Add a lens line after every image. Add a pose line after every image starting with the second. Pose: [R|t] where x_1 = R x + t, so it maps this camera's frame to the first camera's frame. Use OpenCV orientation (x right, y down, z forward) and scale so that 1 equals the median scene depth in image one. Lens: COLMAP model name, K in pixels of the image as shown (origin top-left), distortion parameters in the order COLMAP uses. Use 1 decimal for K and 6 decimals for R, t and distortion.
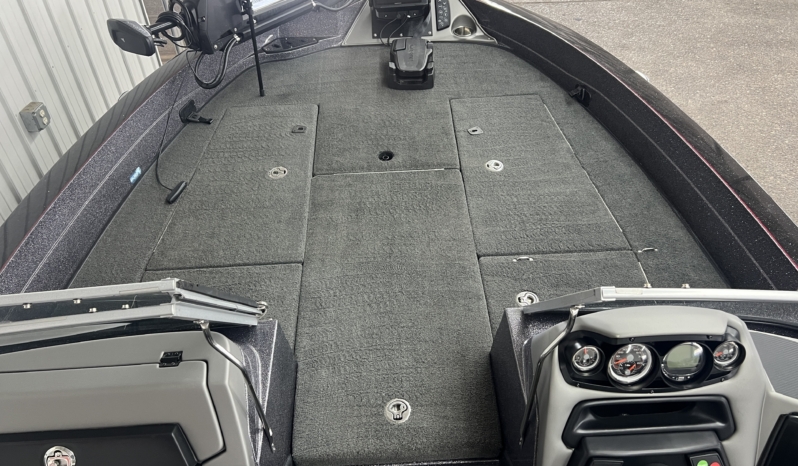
lens RADIAL K [[610.7, 0, 396.0], [0, 610.7, 231.9], [0, 0, 1]] dist [0.028463, -0.034490]
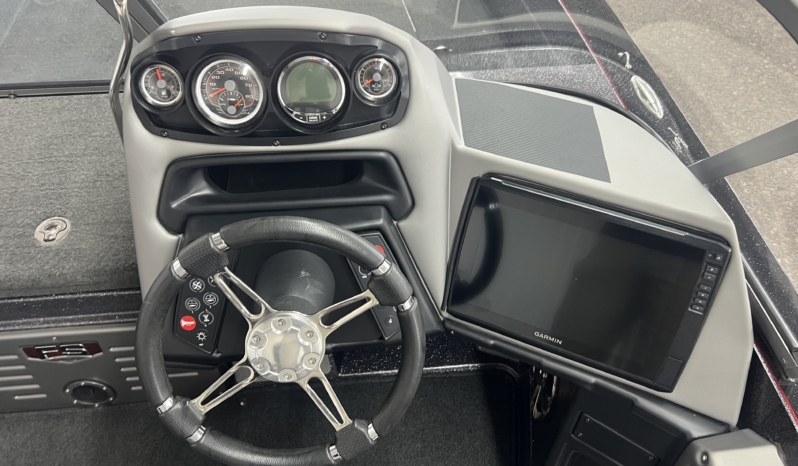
lens RADIAL K [[610.7, 0, 401.8], [0, 610.7, 234.5], [0, 0, 1]] dist [0.028463, -0.034490]
pose [[0.998718, -0.016956, 0.047704, 0.392002], [0.011284, 0.993096, 0.116761, 0.213563], [-0.049354, -0.116073, 0.992014, 0.236093]]
